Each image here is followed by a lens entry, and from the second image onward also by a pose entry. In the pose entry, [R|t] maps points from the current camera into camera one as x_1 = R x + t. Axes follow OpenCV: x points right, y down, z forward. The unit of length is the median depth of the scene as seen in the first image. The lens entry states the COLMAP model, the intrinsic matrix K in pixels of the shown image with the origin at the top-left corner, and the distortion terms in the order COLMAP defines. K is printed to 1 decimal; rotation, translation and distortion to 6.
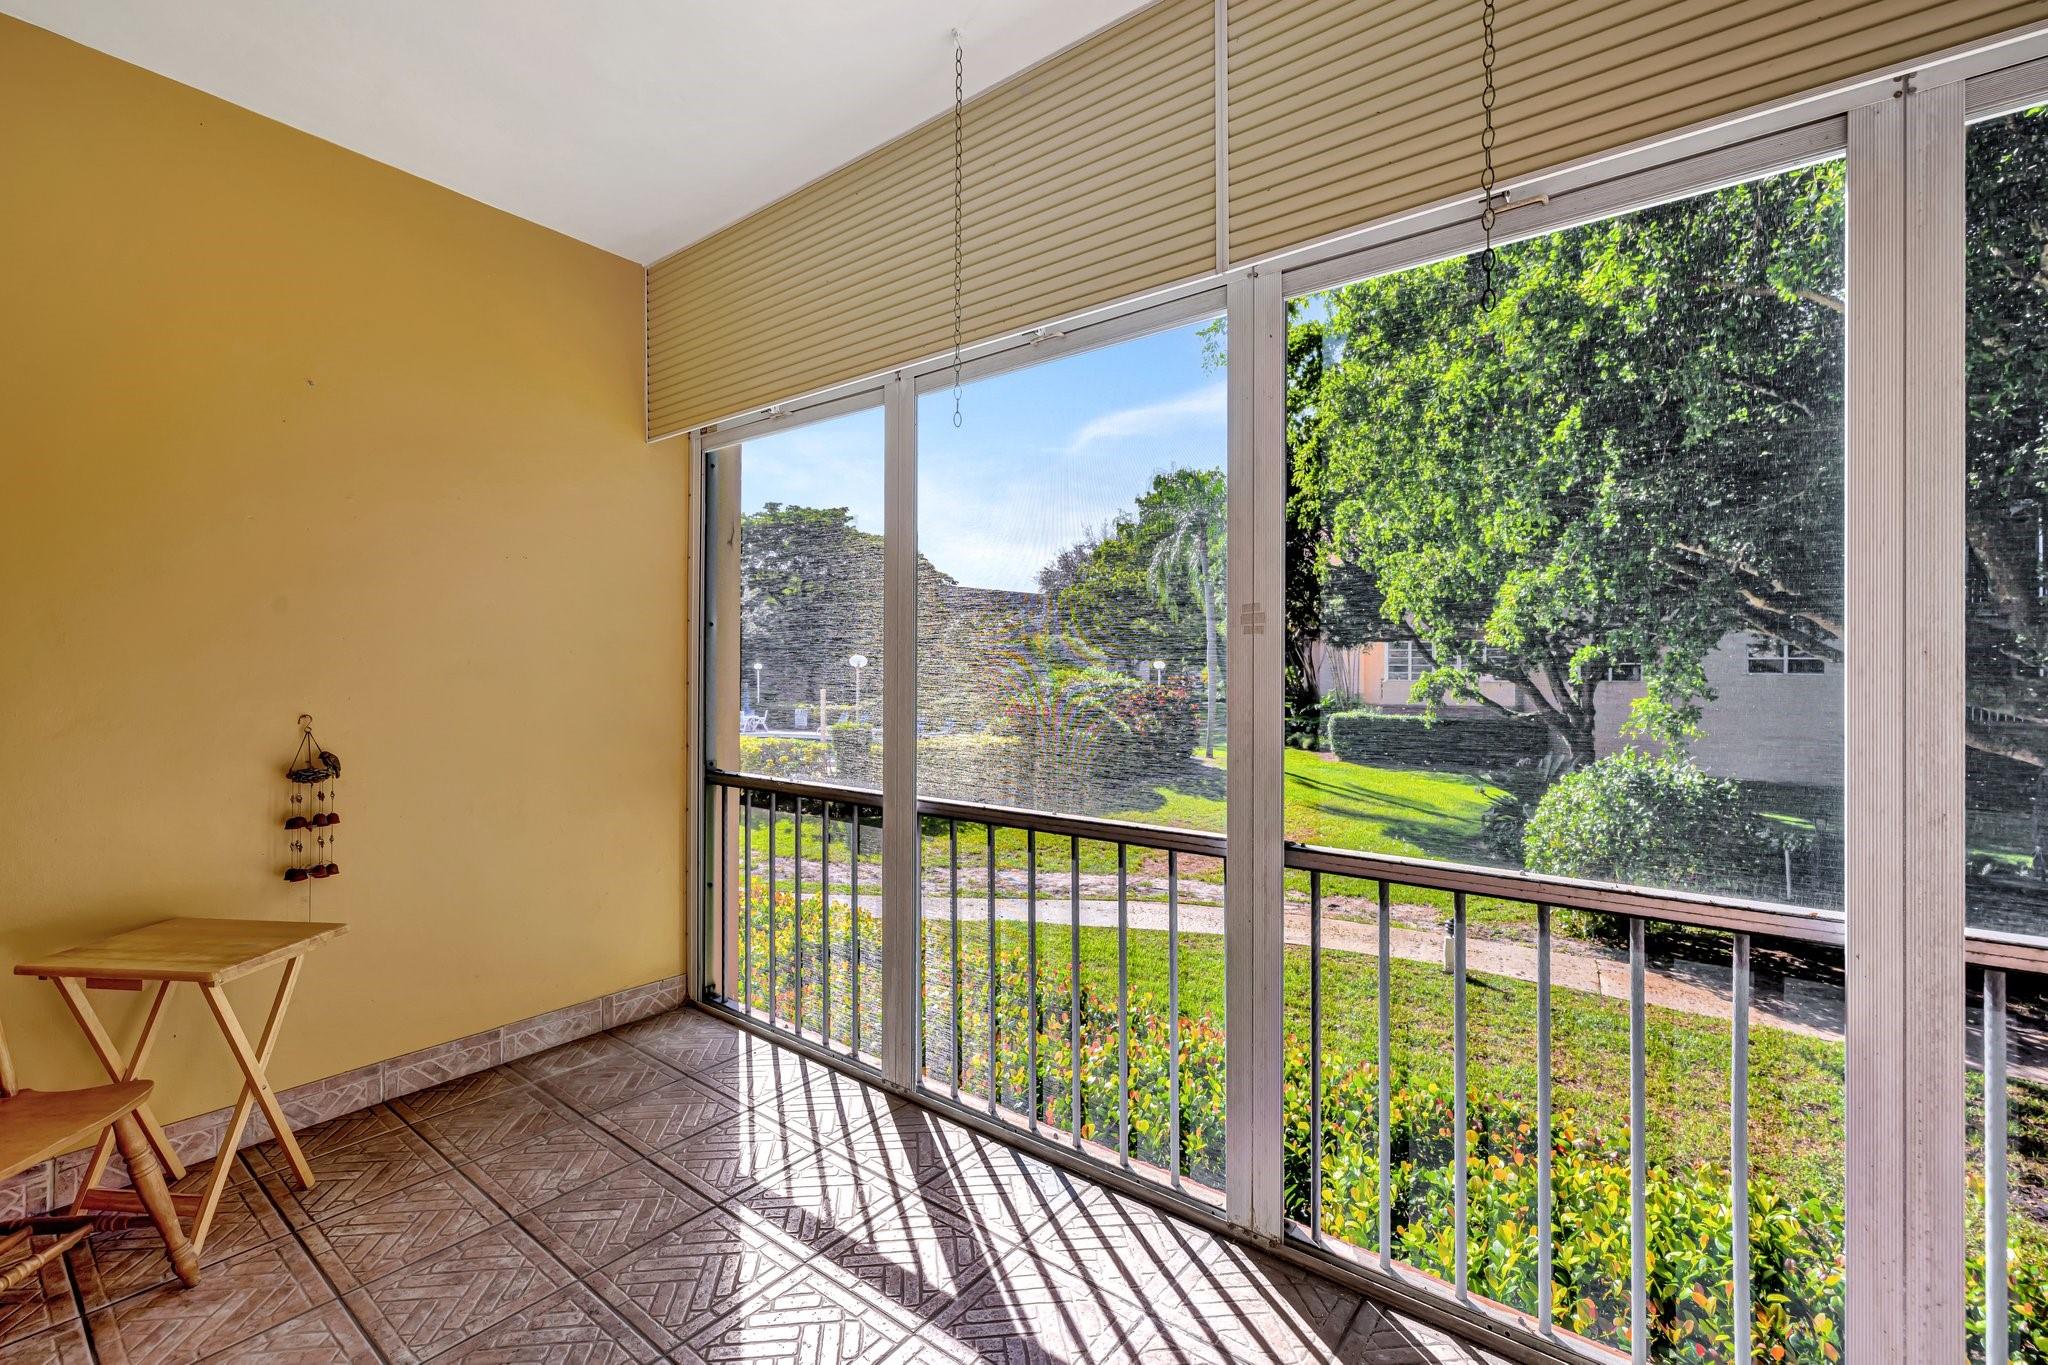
lens RADIAL K [[862.2, 0, 1022.4], [0, 862.2, 675.2], [0, 0, 1]] dist [-0.015270, -0.000072]
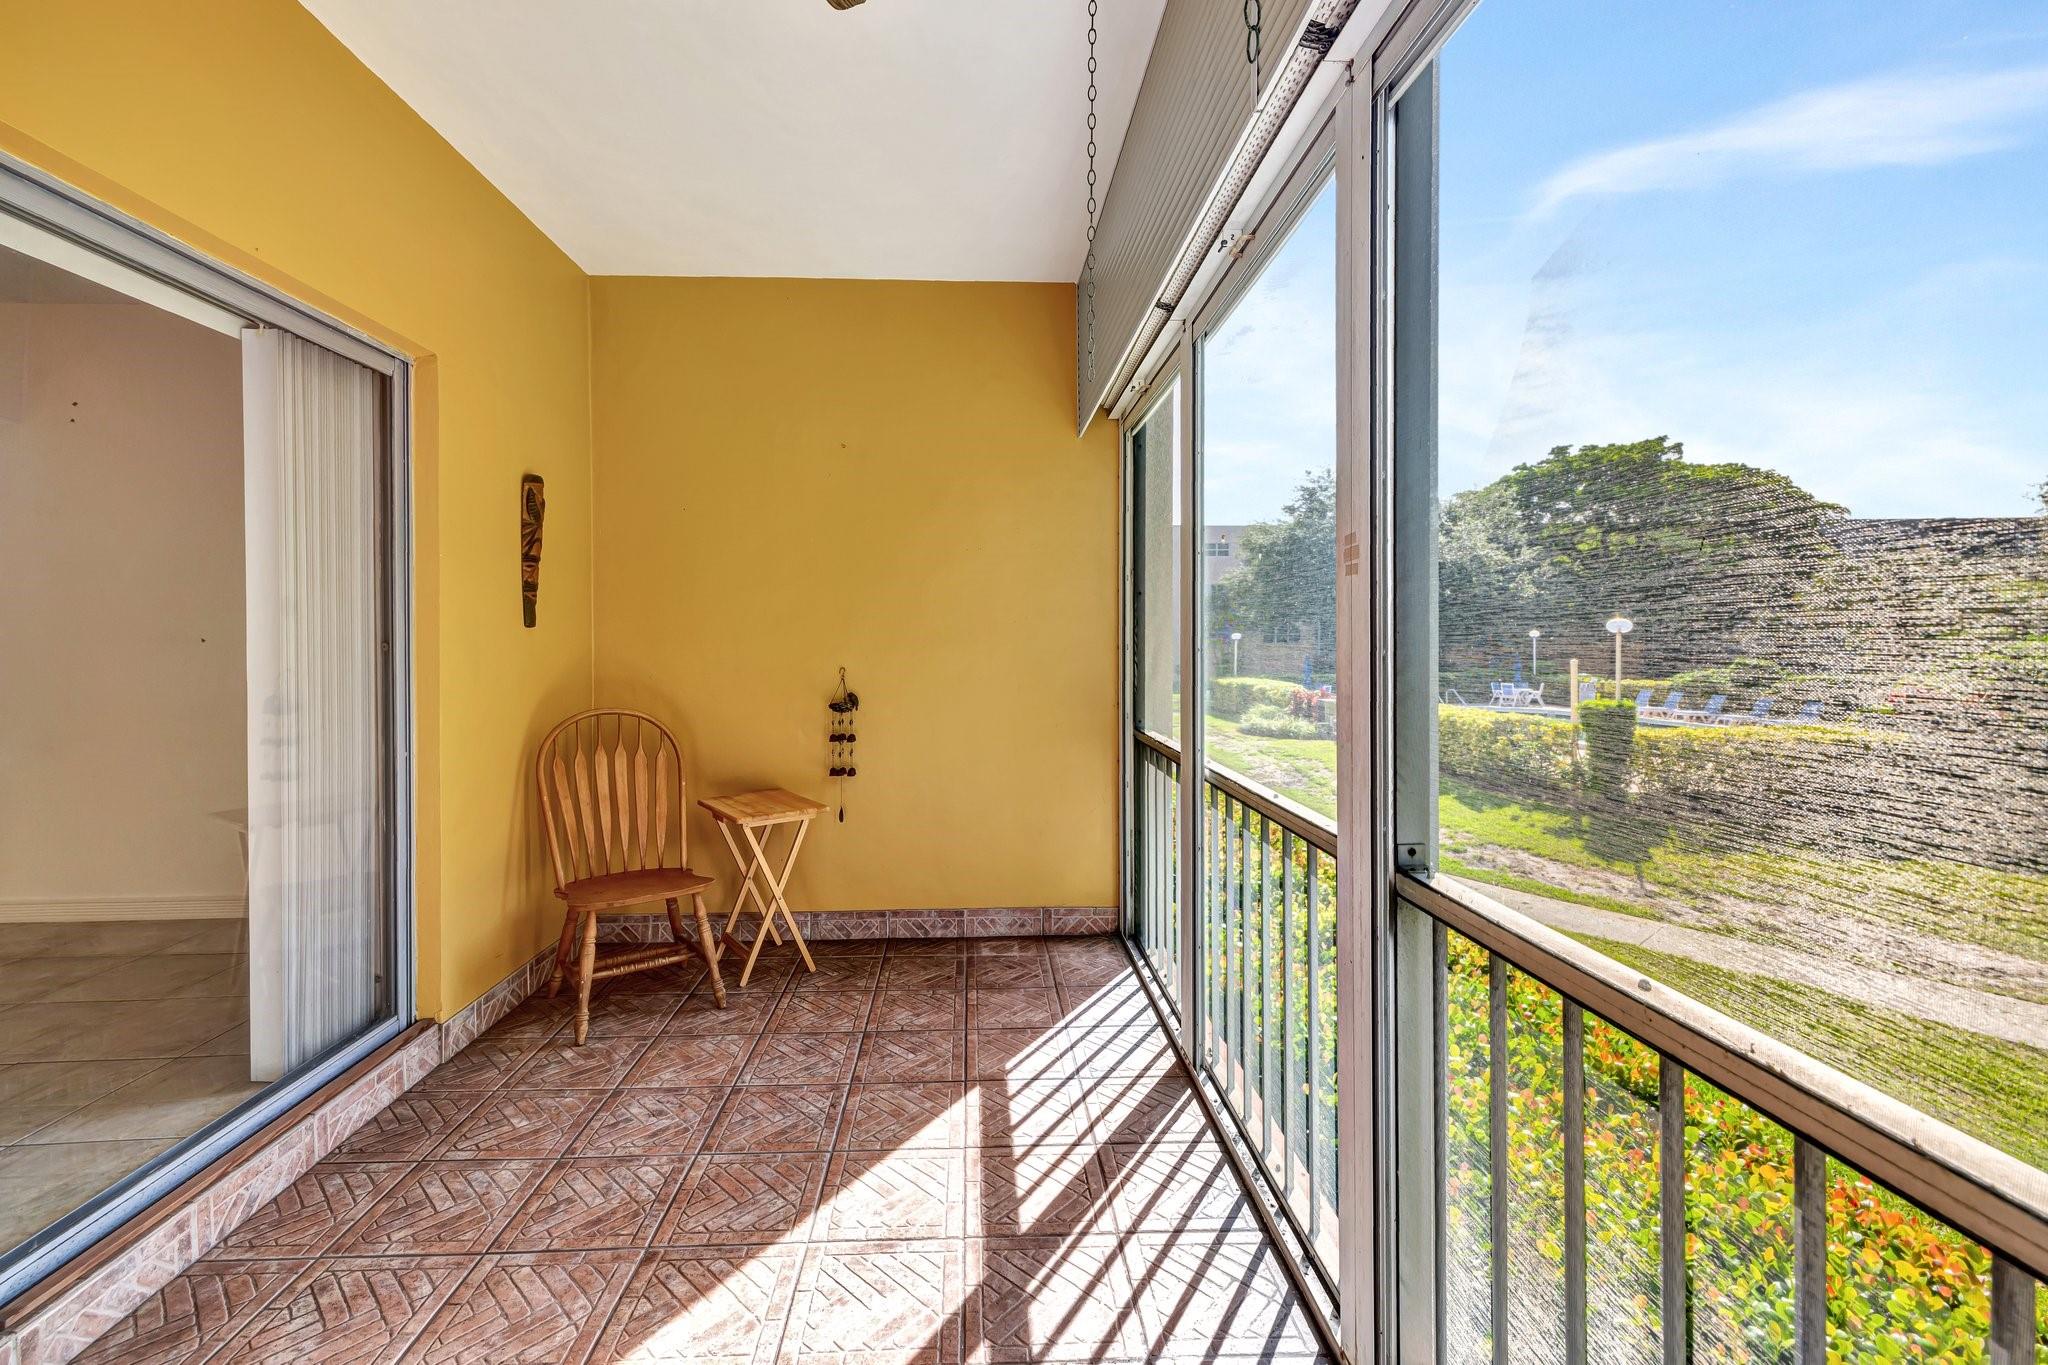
lens RADIAL K [[863.8, 0, 1013.9], [0, 863.8, 651.7], [0, 0, 1]] dist [0.000128, -0.000109]
pose [[0.651947, 0.005975, -0.758241, 0.556789], [0.000748, 0.999963, 0.008523, 0.005538], [0.758264, -0.006124, 0.651918, 0.242474]]
